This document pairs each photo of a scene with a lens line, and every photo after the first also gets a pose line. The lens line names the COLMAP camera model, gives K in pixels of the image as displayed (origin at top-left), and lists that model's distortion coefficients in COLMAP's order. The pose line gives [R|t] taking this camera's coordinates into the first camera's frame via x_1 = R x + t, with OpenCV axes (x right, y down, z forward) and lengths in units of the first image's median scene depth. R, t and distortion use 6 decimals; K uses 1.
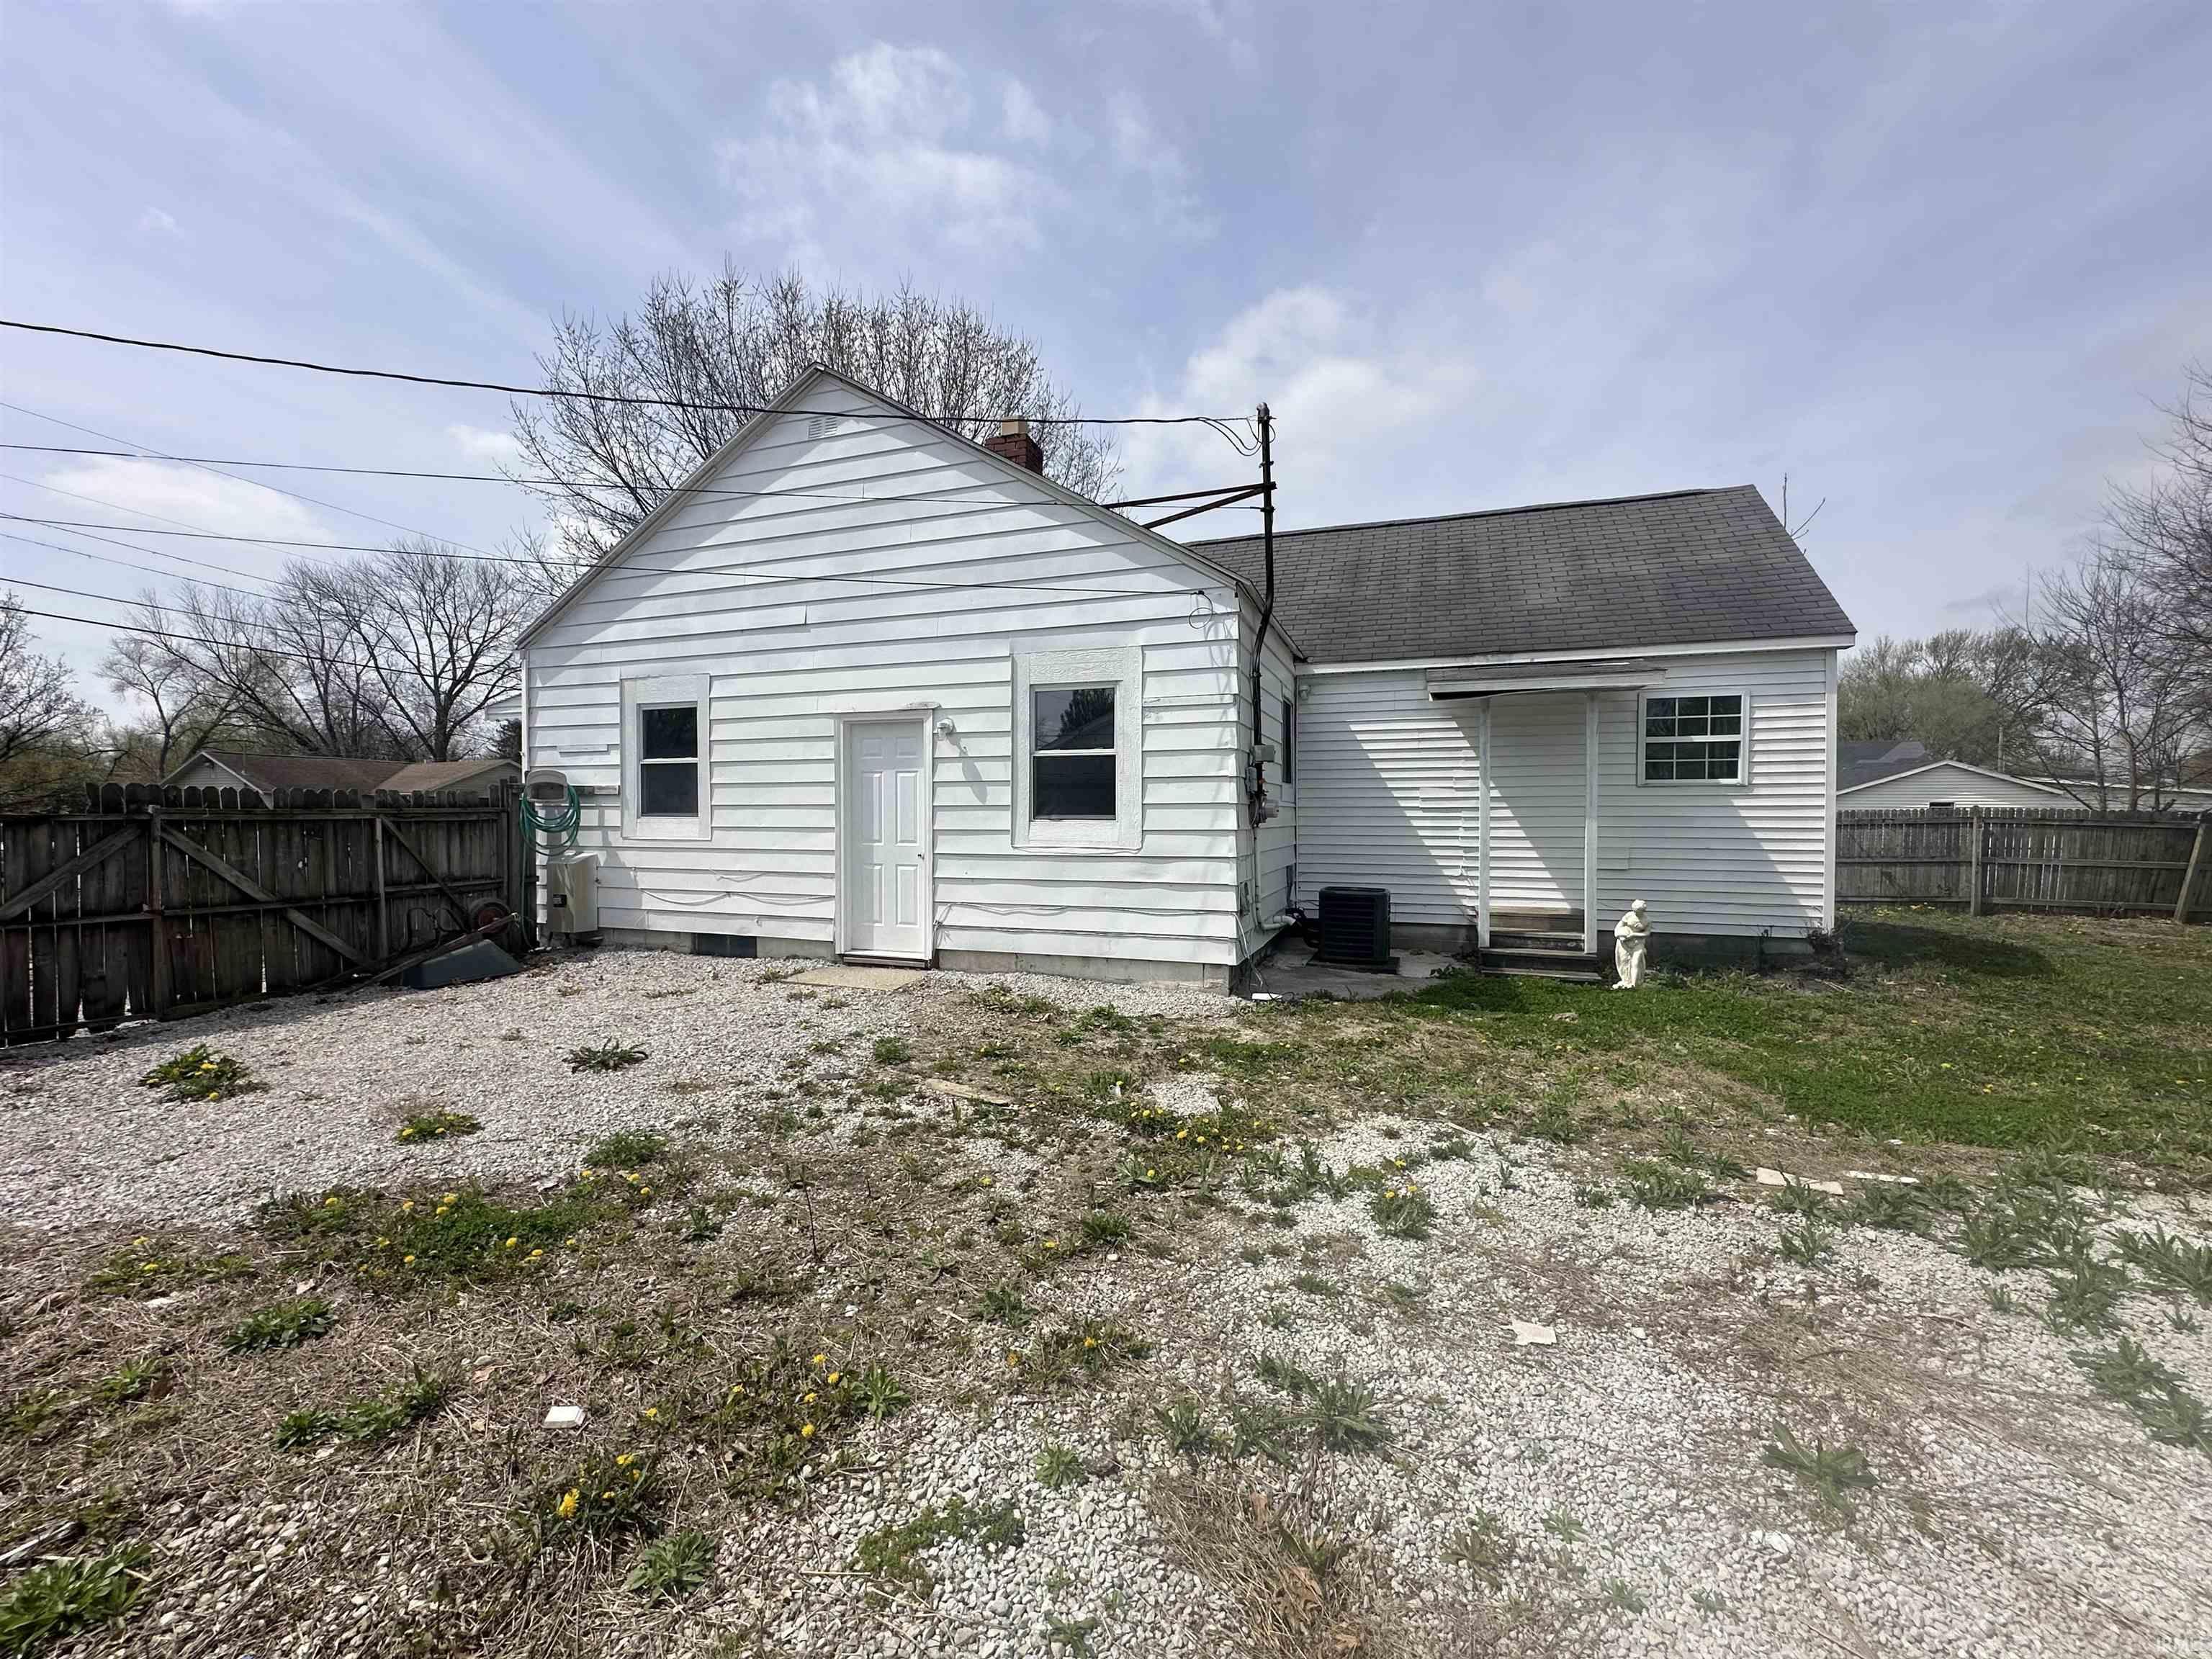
lens RADIAL K [[882.6, 0, 1105.9], [0, 882.6, 833.1], [0, 0, 1]] dist [-0.003483, 0.000525]
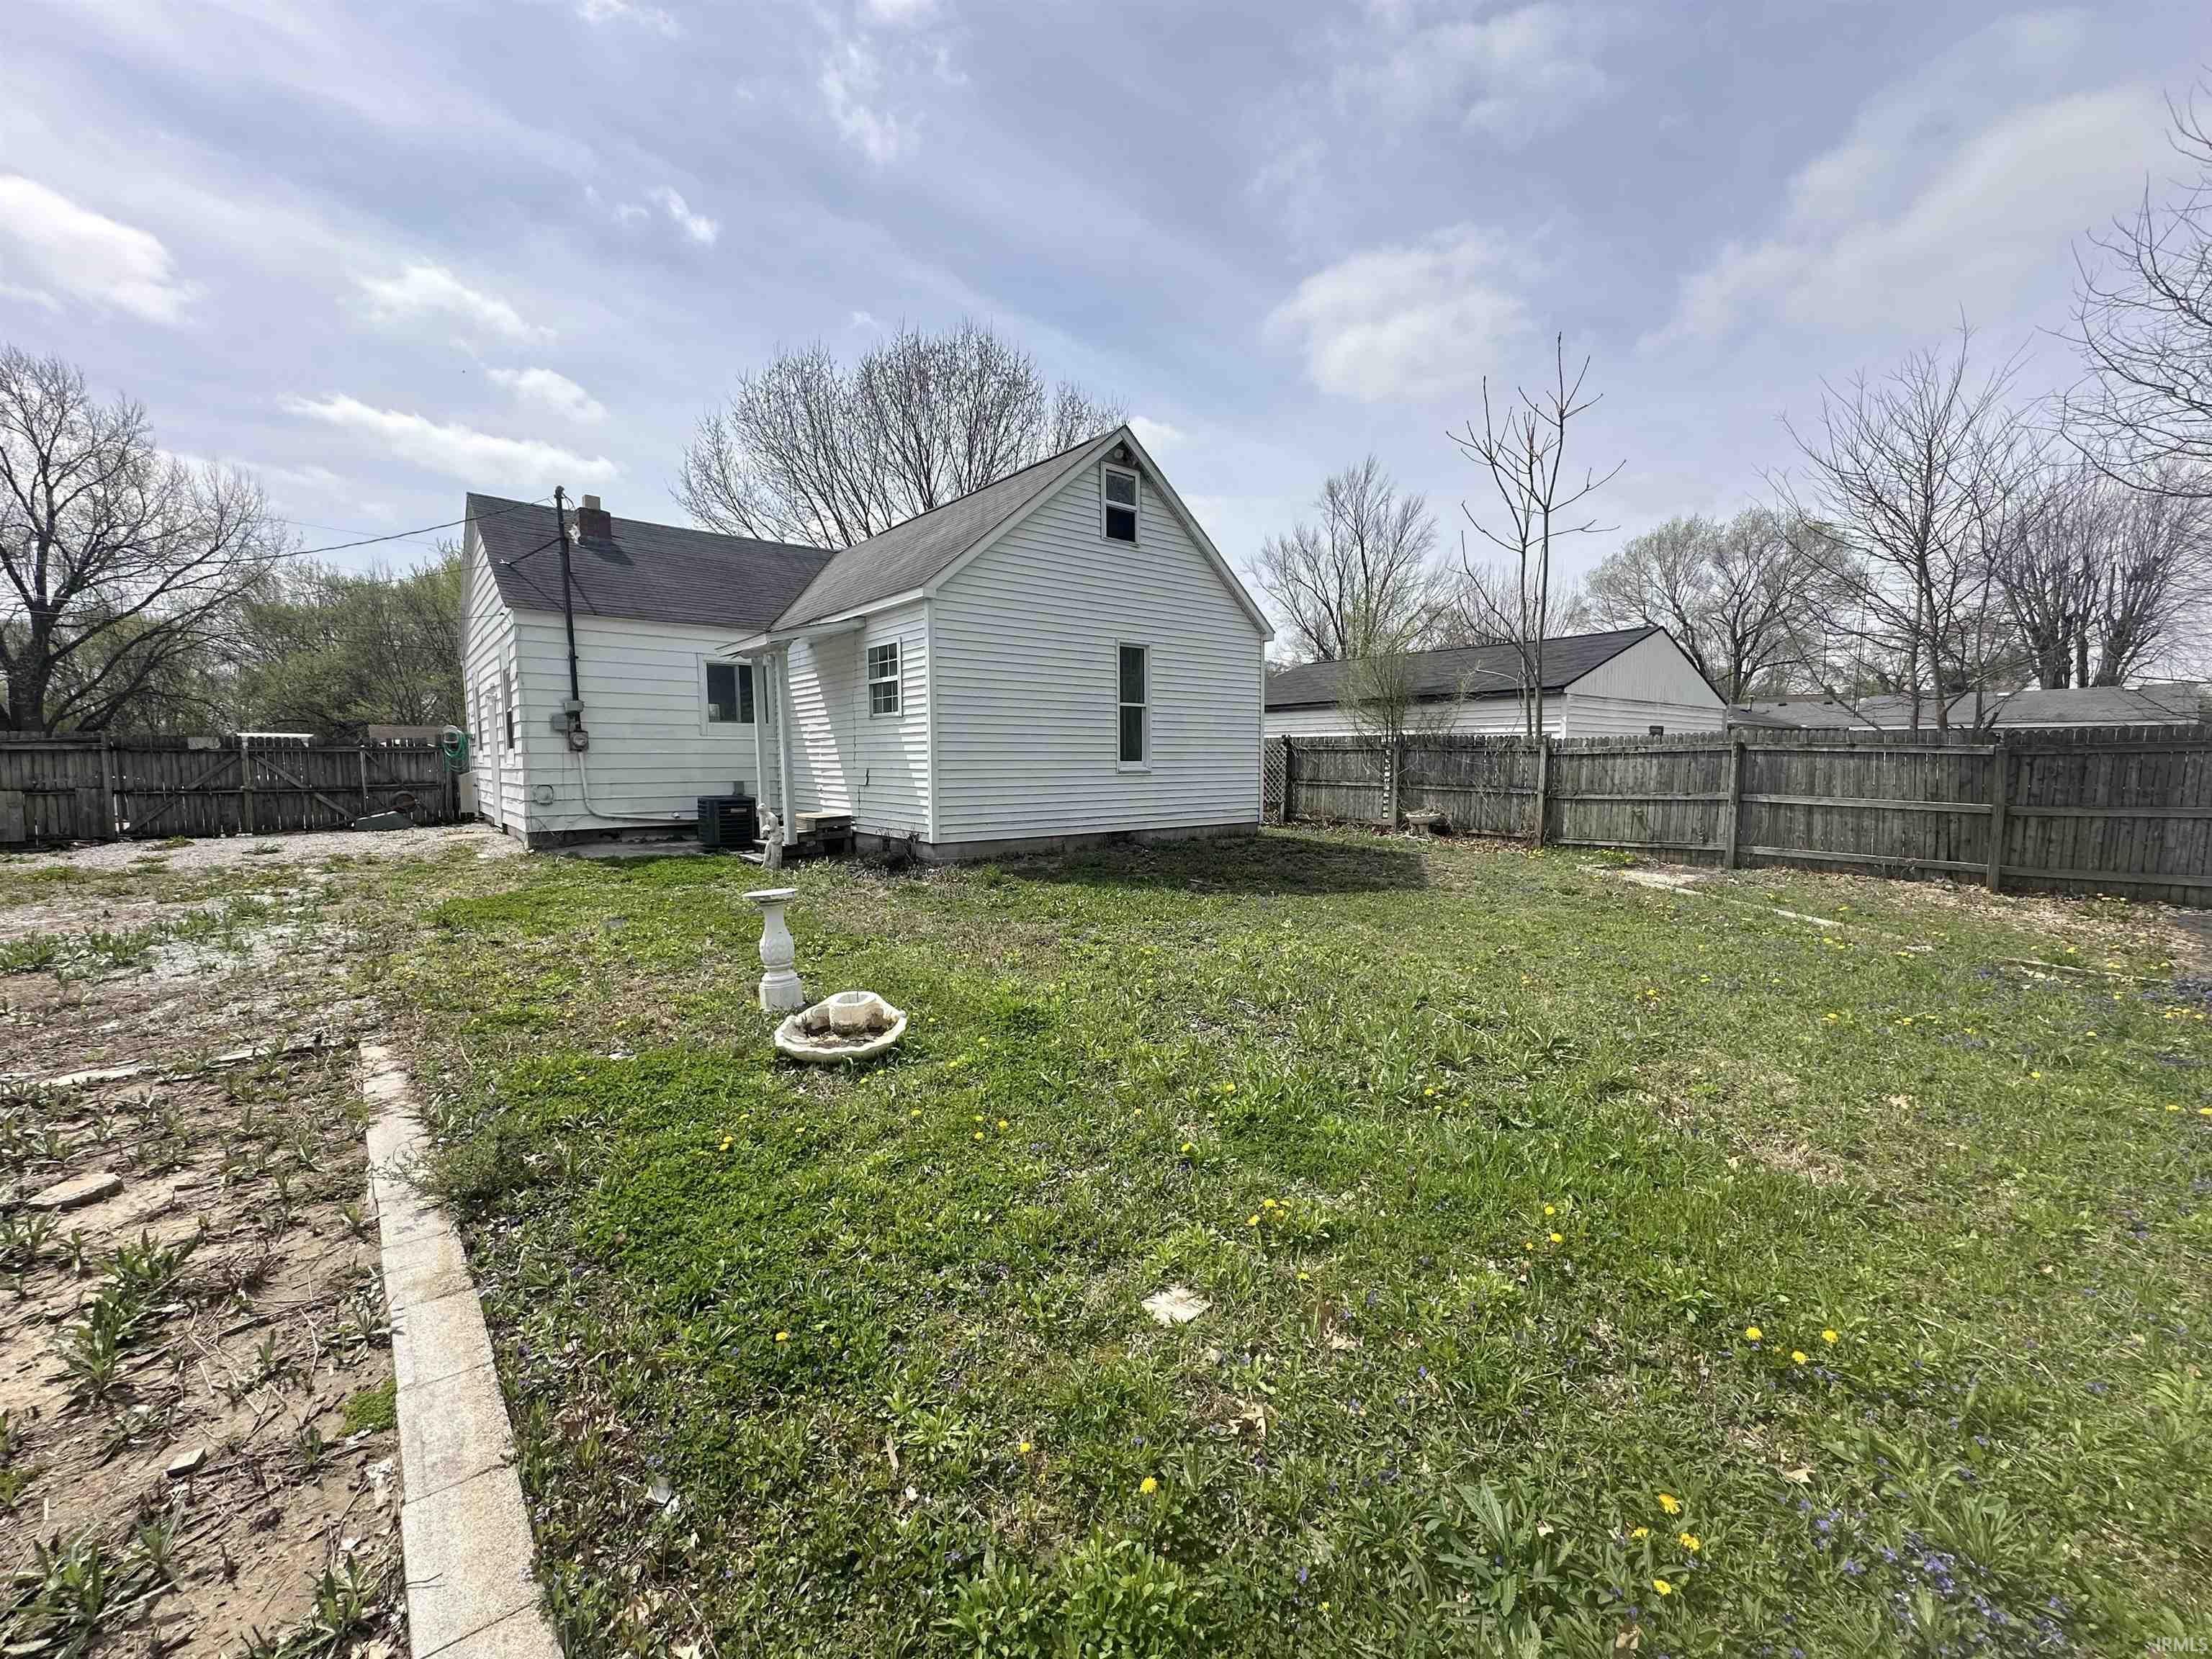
lens RADIAL K [[882.6, 0, 1107.4], [0, 882.6, 830.6], [0, 0, 1]] dist [-0.003483, 0.000525]
pose [[0.863794, 0.036728, -0.502505, 1.527375], [-0.006697, 0.998088, 0.061438, 0.025581], [0.503801, -0.049704, 0.862388, 0.074118]]
